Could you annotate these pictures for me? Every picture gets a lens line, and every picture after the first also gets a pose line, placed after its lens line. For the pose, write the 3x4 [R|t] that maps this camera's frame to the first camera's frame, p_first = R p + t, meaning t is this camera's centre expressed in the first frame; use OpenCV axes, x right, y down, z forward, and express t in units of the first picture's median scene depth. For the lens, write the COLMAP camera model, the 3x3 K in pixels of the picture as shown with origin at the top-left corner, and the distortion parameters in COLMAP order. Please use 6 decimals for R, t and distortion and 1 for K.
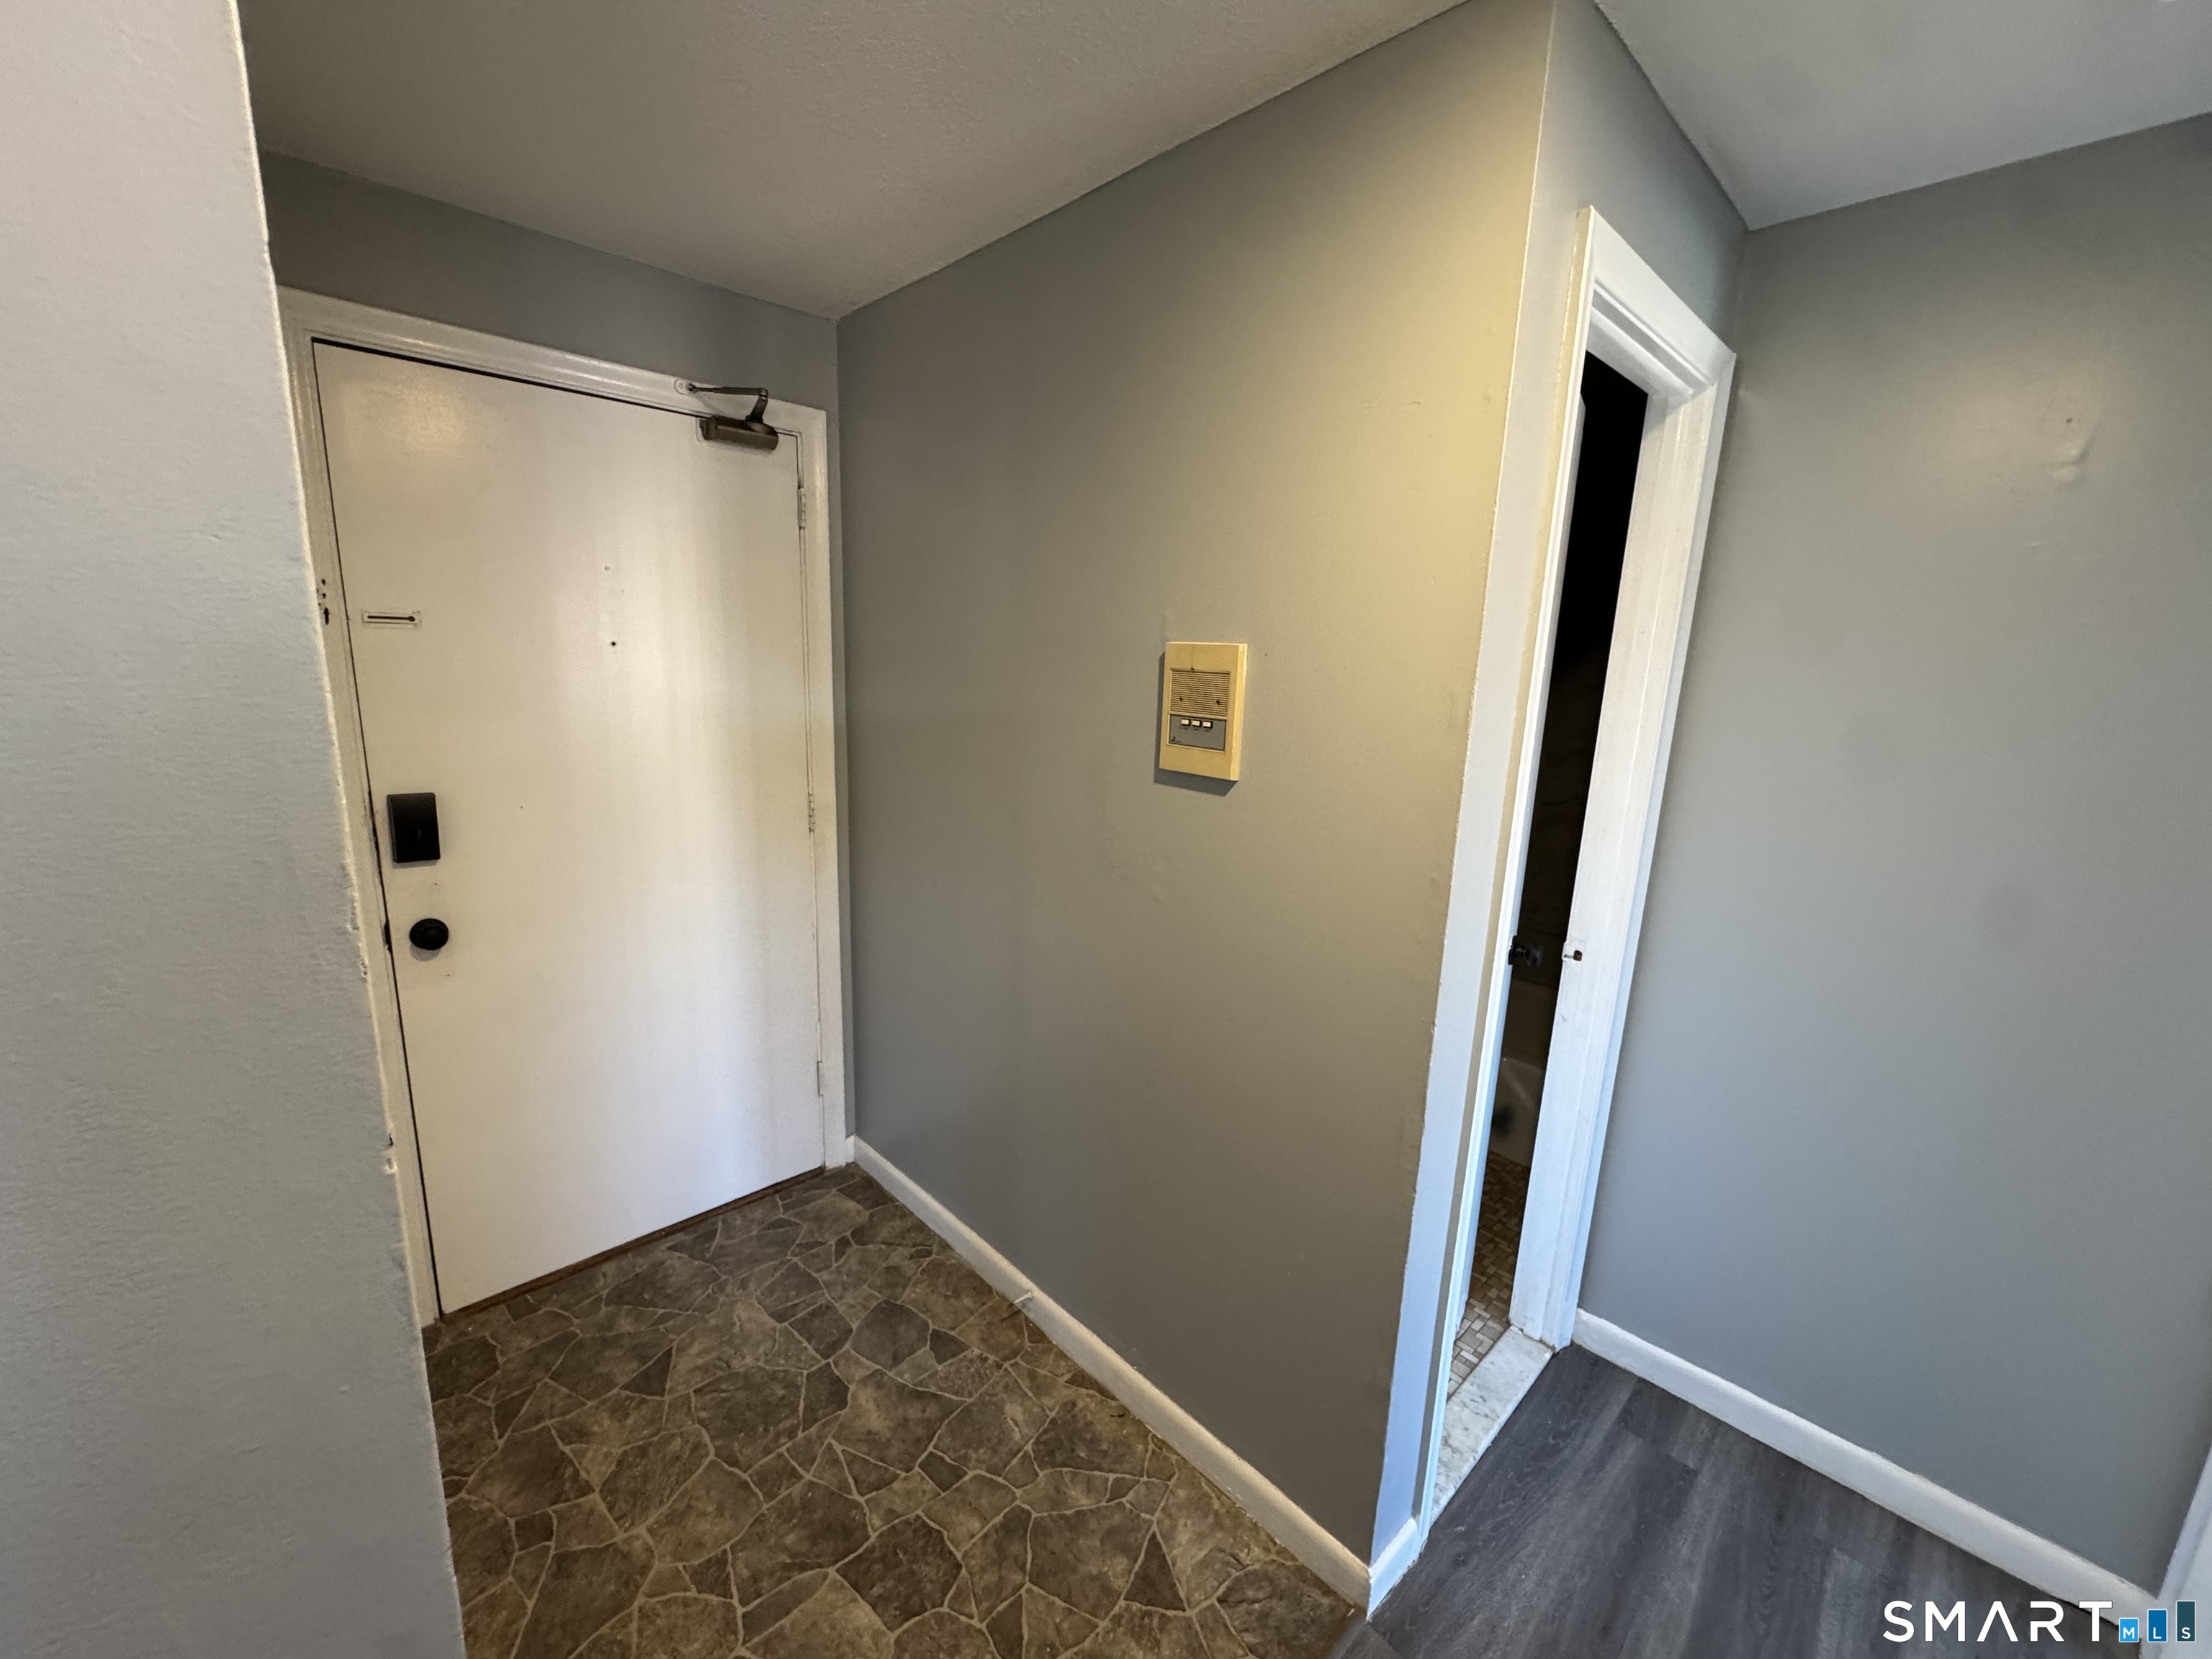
lens RADIAL K [[881.2, 0, 1105.8], [0, 881.2, 835.1], [0, 0, 1]] dist [-0.002002, -0.000146]
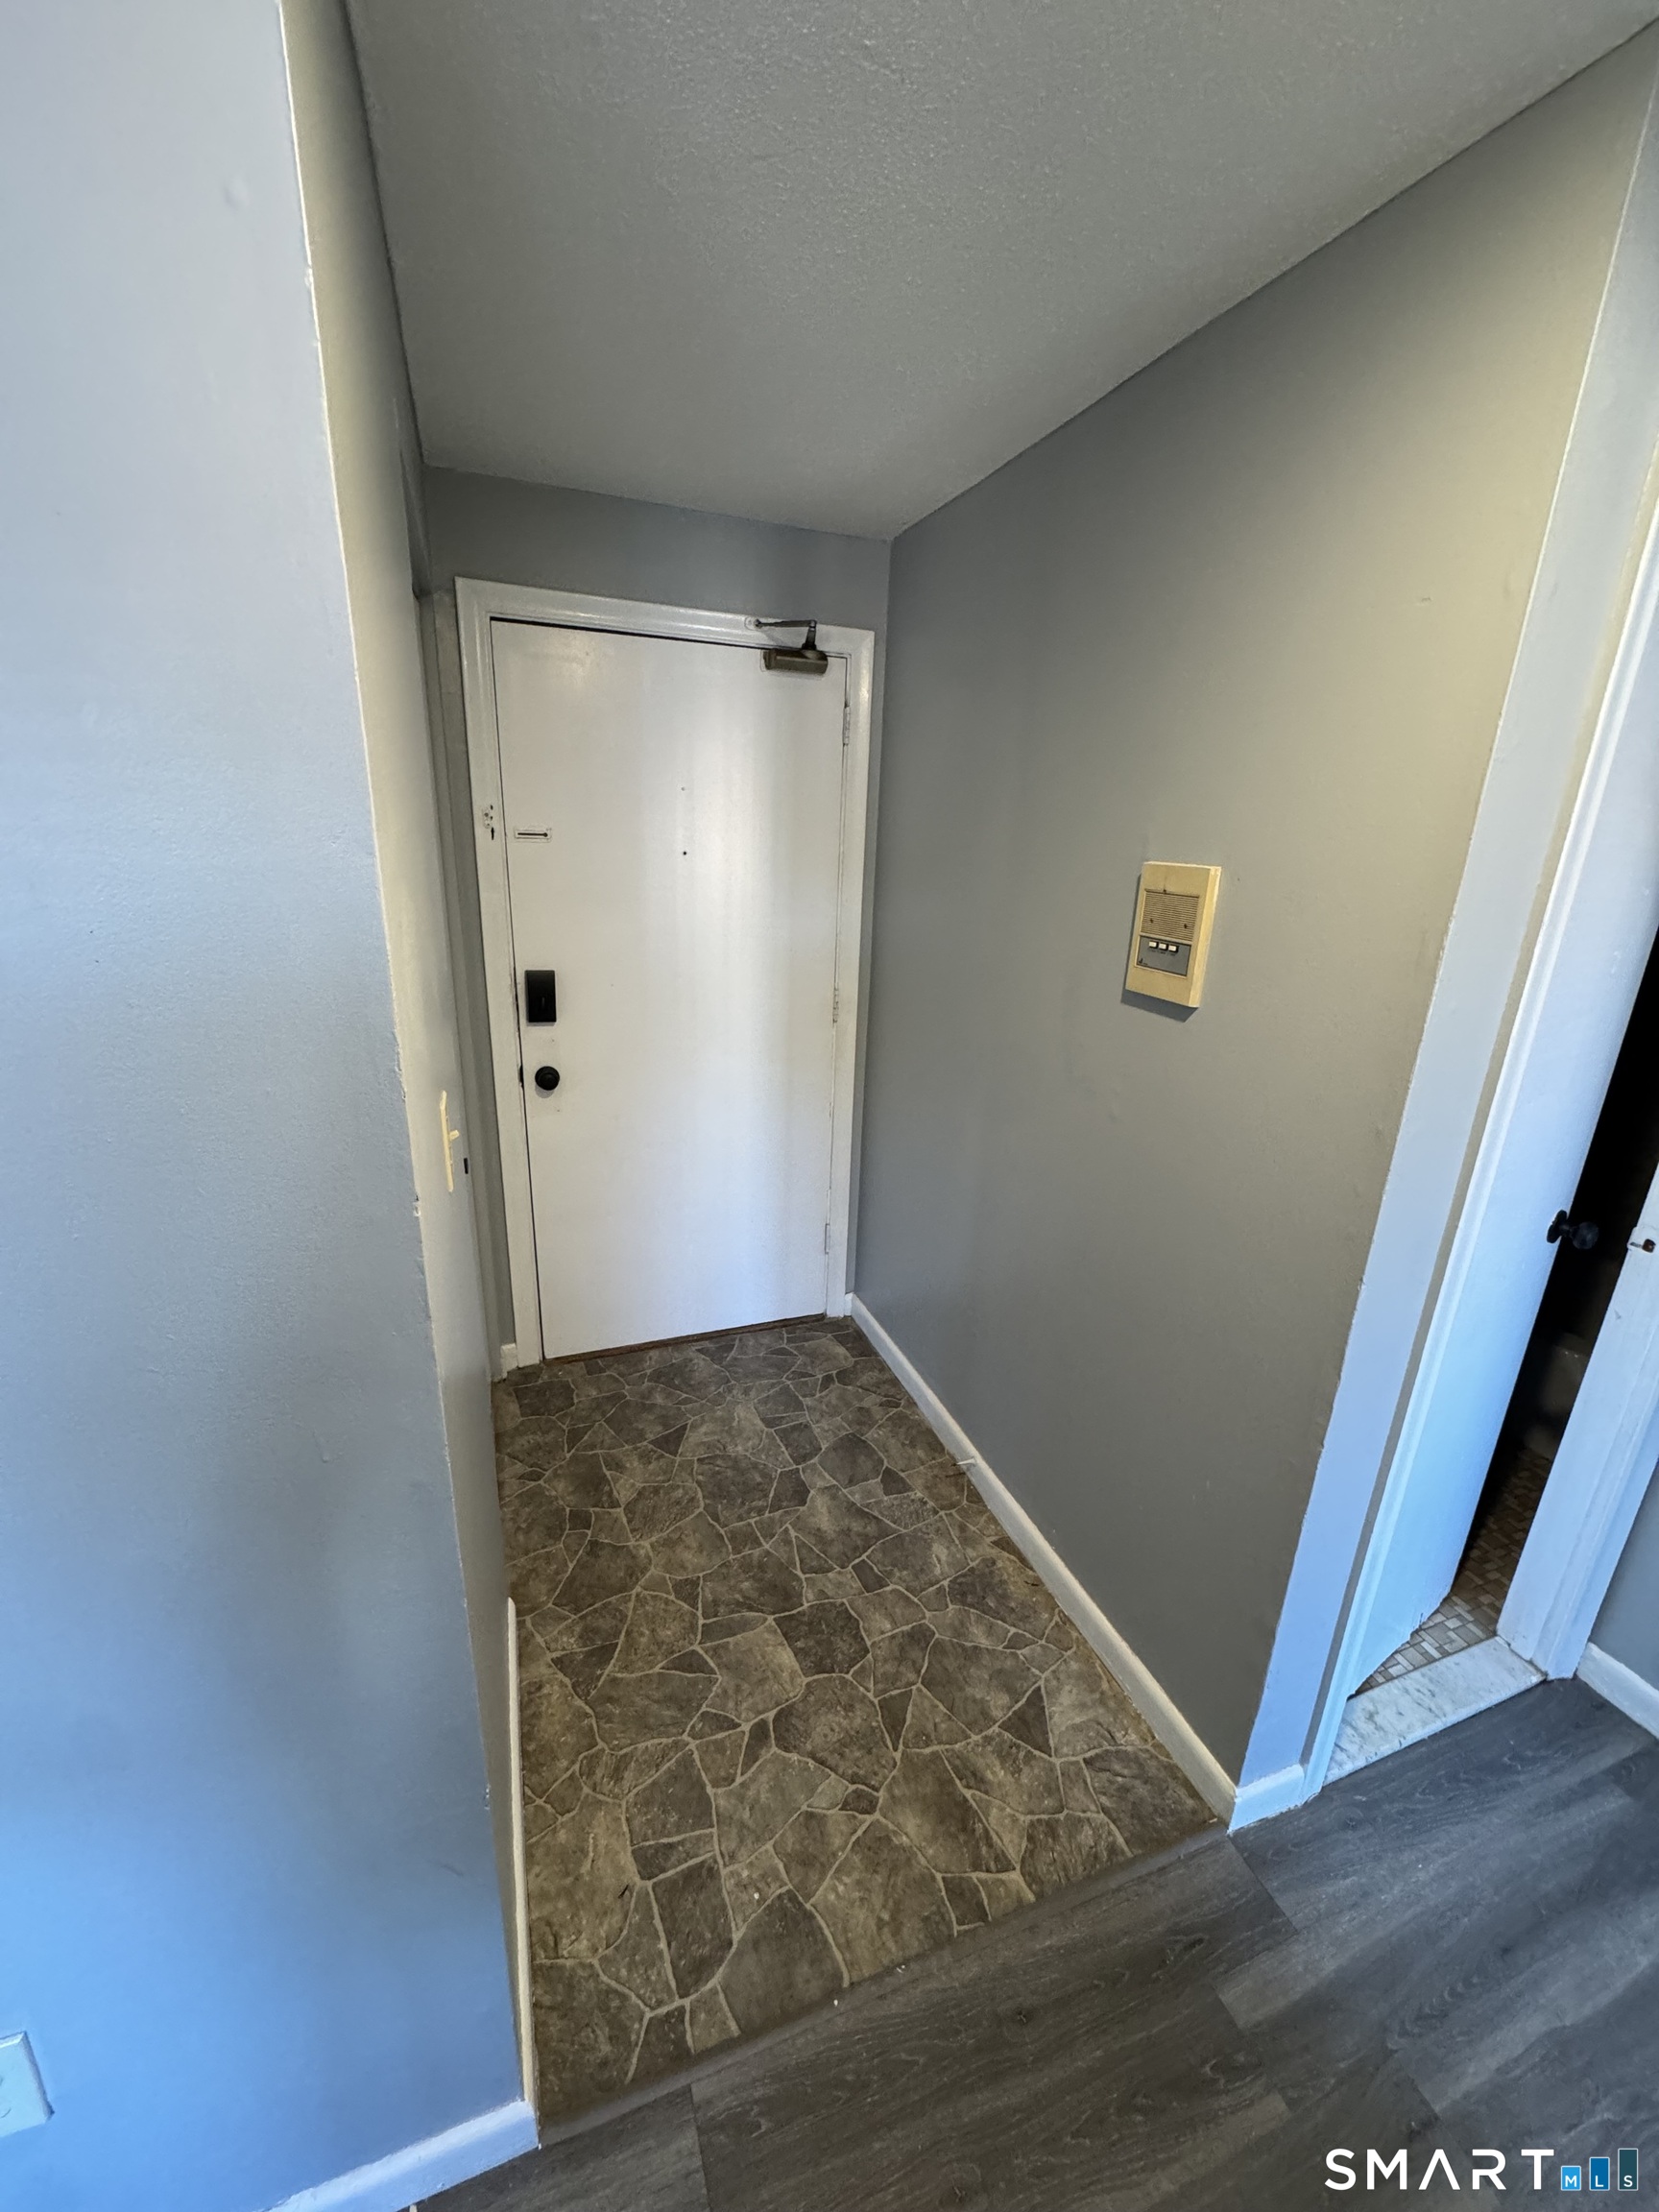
lens RADIAL K [[881.2, 0, 830.0], [0, 881.2, 1112.3], [0, 0, 1]] dist [-0.002002, -0.000146]
pose [[0.919248, 0.117427, -0.375758, 0.127029], [-0.082340, 0.990717, 0.108171, -0.015183], [0.384972, -0.068496, 0.920383, -0.058269]]
